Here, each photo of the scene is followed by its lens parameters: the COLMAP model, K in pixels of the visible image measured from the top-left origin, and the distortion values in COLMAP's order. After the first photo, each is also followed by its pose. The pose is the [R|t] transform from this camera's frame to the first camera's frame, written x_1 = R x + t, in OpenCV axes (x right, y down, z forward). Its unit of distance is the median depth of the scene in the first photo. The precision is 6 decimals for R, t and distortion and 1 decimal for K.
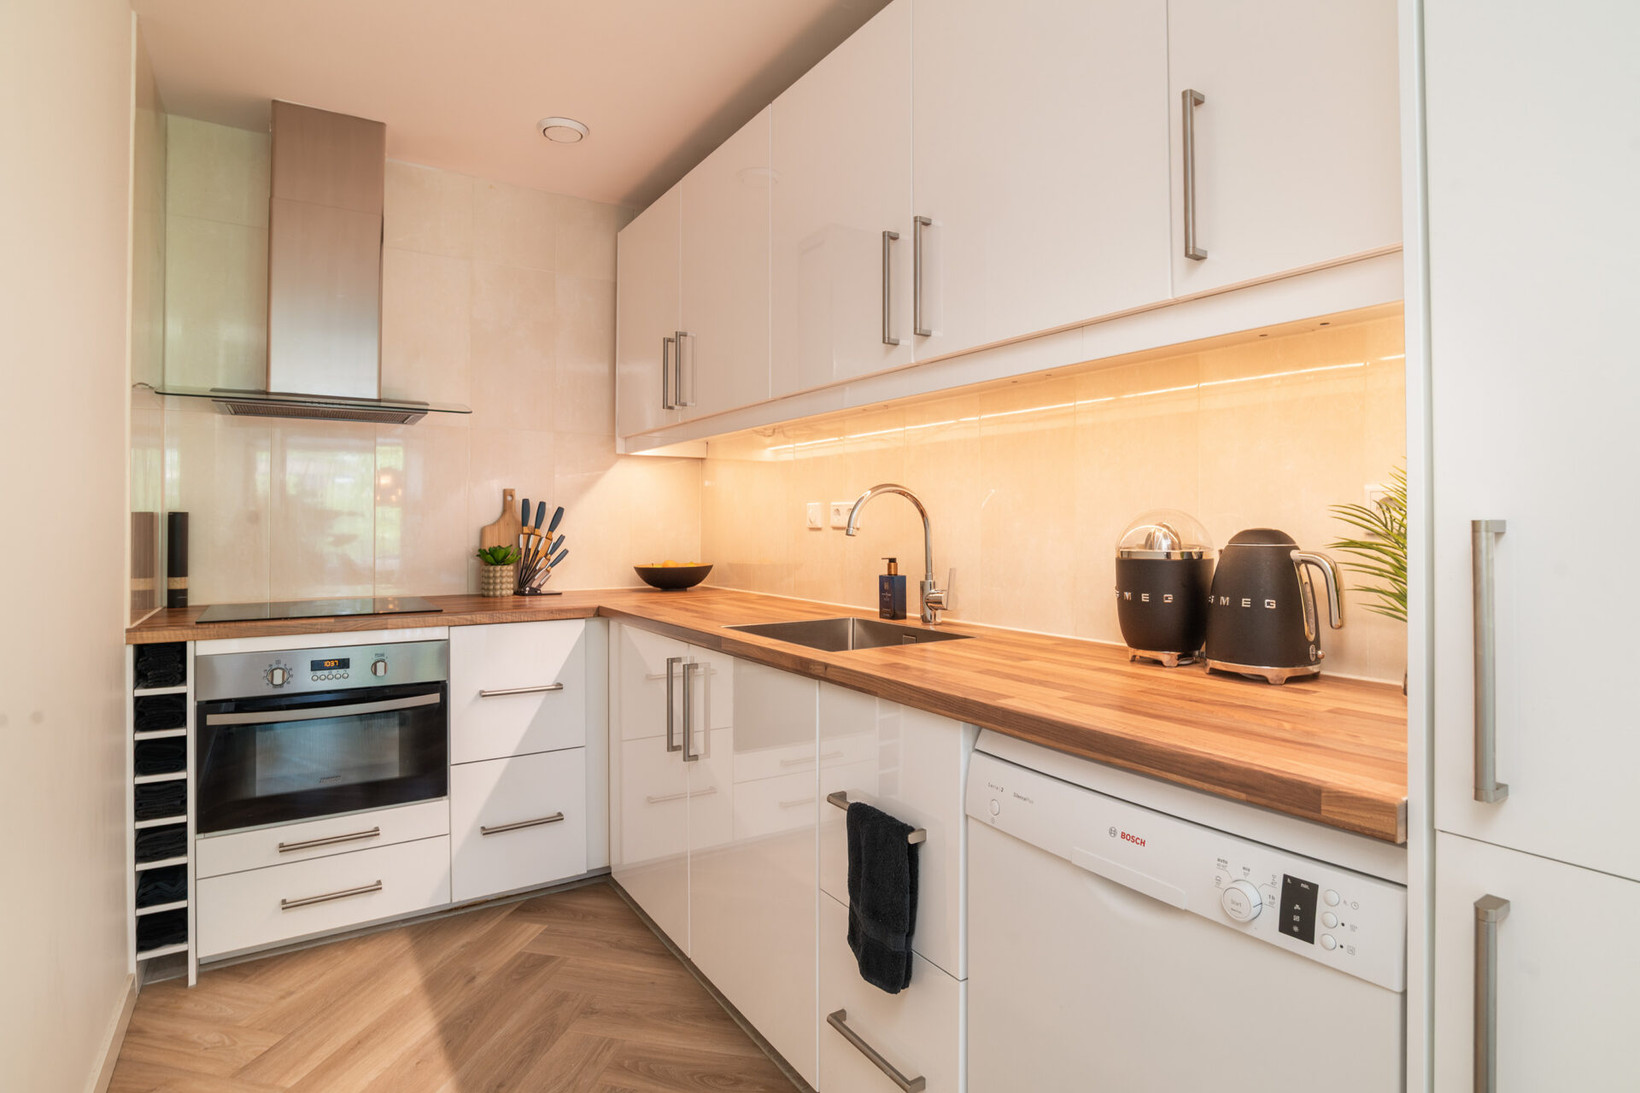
lens RADIAL K [[806.9, 0, 825.5], [0, 806.9, 521.8], [0, 0, 1]] dist [-0.011382, 0.000680]
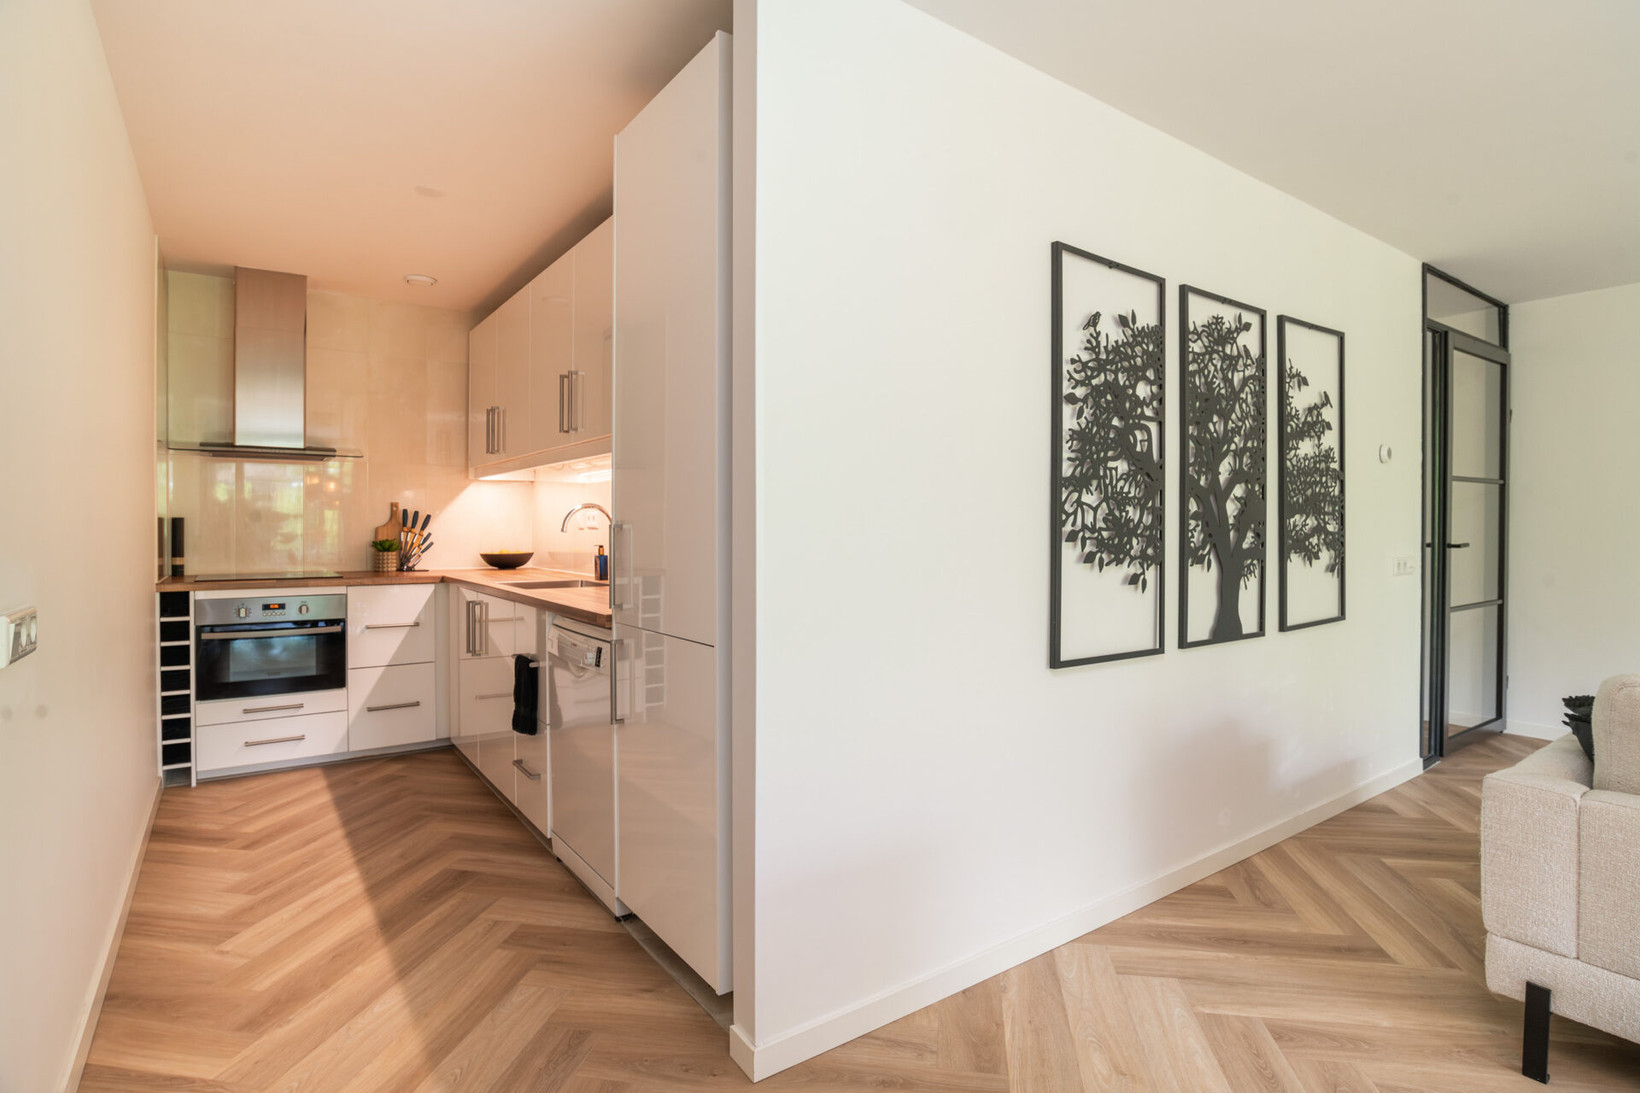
lens RADIAL K [[818.9, 0, 824.4], [0, 818.9, 539.4], [0, 0, 1]] dist [-0.006341, -0.000491]
pose [[0.999628, 0.003738, 0.027017, 0.475468], [-0.004192, 0.999851, 0.016770, 0.000143], [-0.026951, -0.016877, 0.999494, -0.717718]]
